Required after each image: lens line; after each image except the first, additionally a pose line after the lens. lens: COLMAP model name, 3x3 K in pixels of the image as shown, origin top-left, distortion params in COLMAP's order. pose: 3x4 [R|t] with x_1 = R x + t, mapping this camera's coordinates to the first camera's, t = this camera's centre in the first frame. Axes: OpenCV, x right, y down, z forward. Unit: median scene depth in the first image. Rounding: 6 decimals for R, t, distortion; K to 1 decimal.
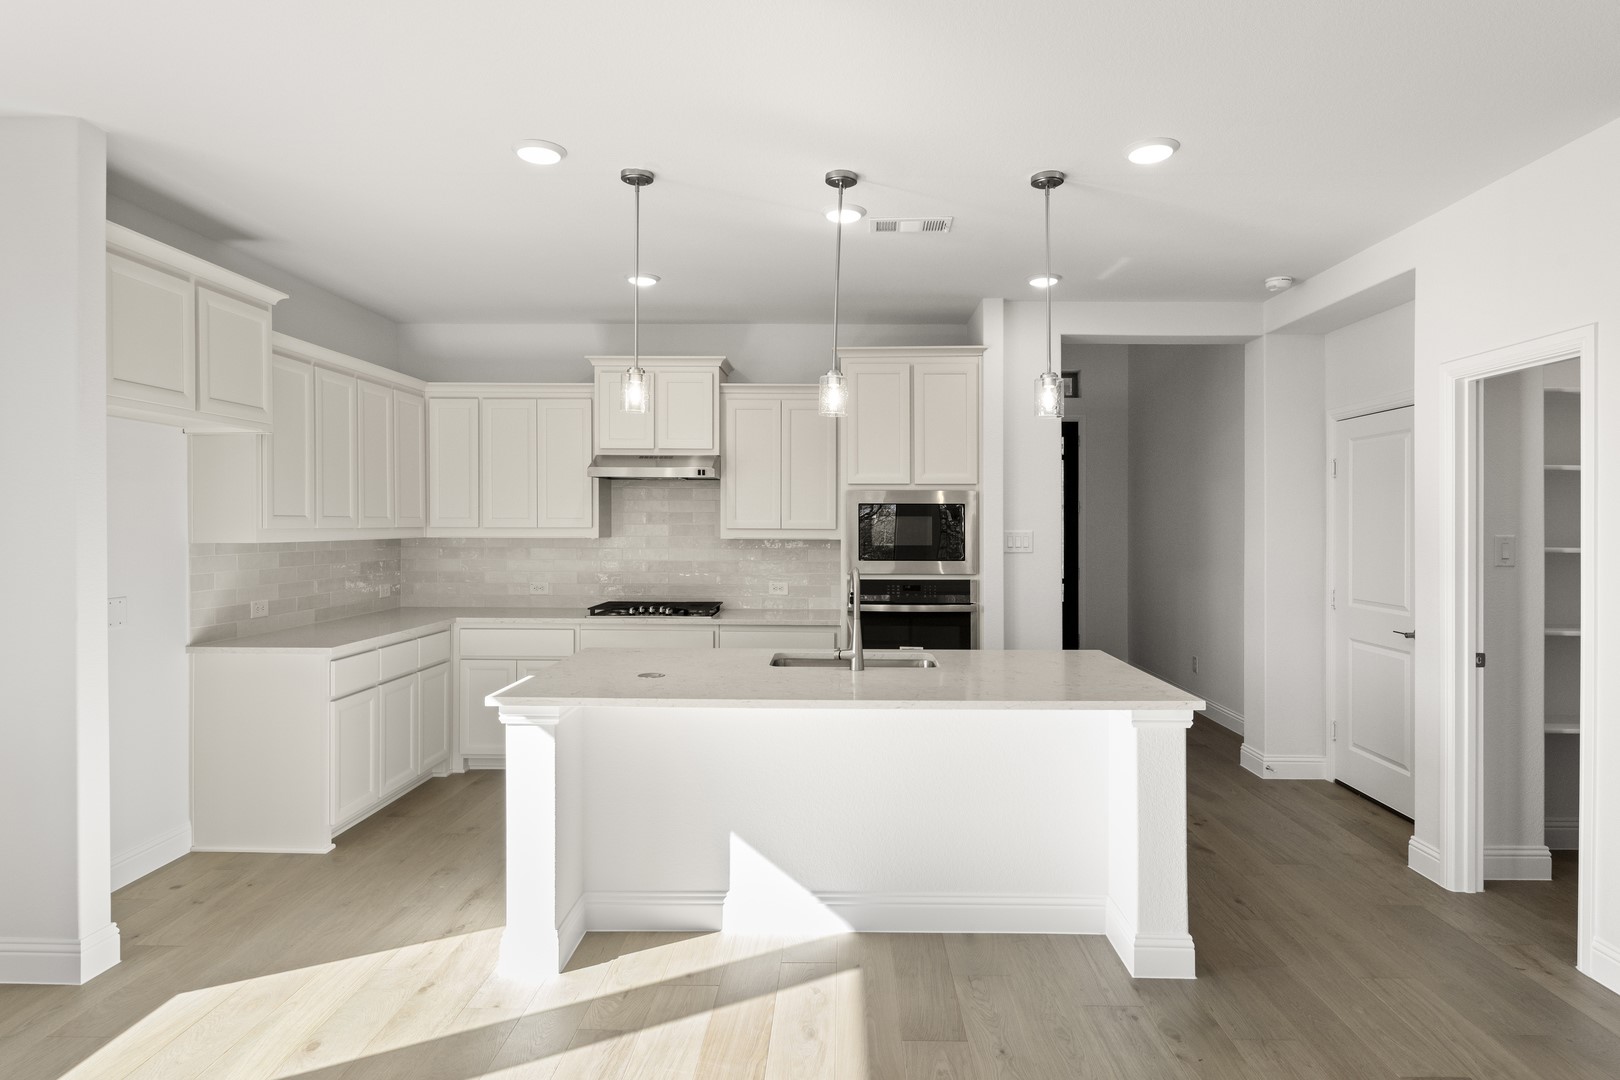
lens RADIAL K [[911.9, 0, 854.3], [0, 911.9, 547.3], [0, 0, 1]] dist [0.011001, -0.004951]
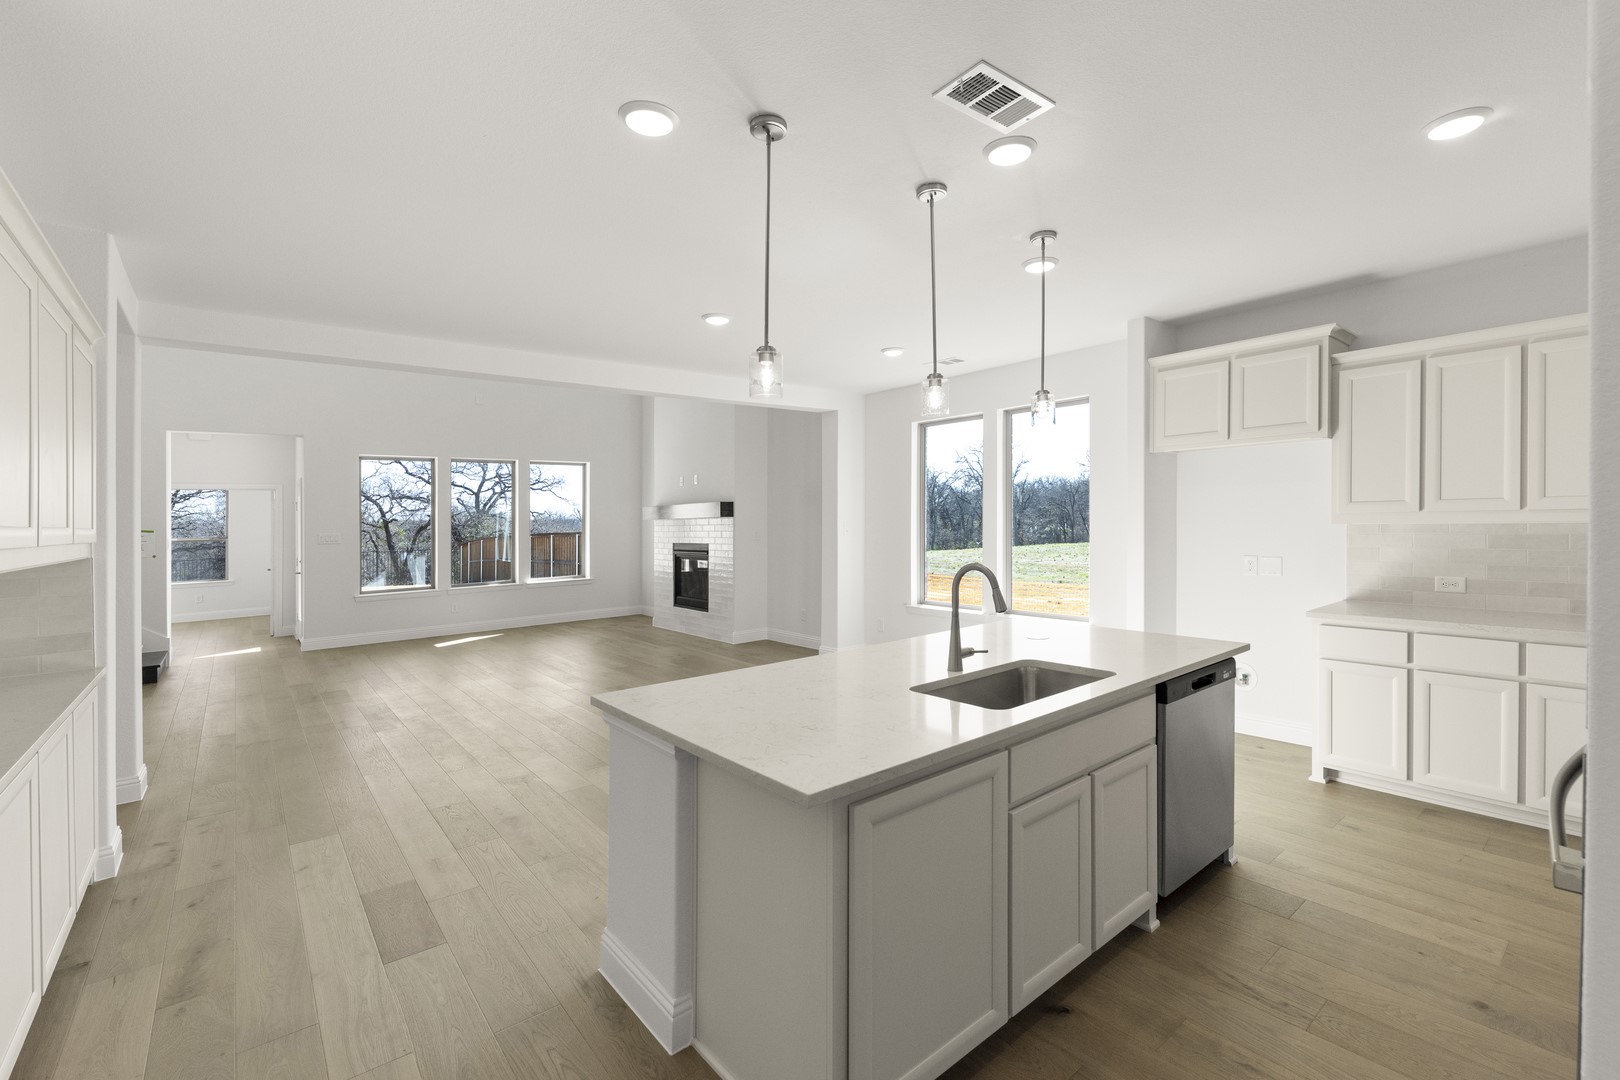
lens RADIAL K [[696.4, 0, 843.9], [0, 696.4, 495.4], [0, 0, 1]] dist [0.004640, 0.000198]
pose [[-0.768693, -0.007505, -0.639574, 0.406099], [0.001986, 0.999898, -0.014120, -0.026364], [0.639615, -0.012124, -0.768600, 1.087852]]
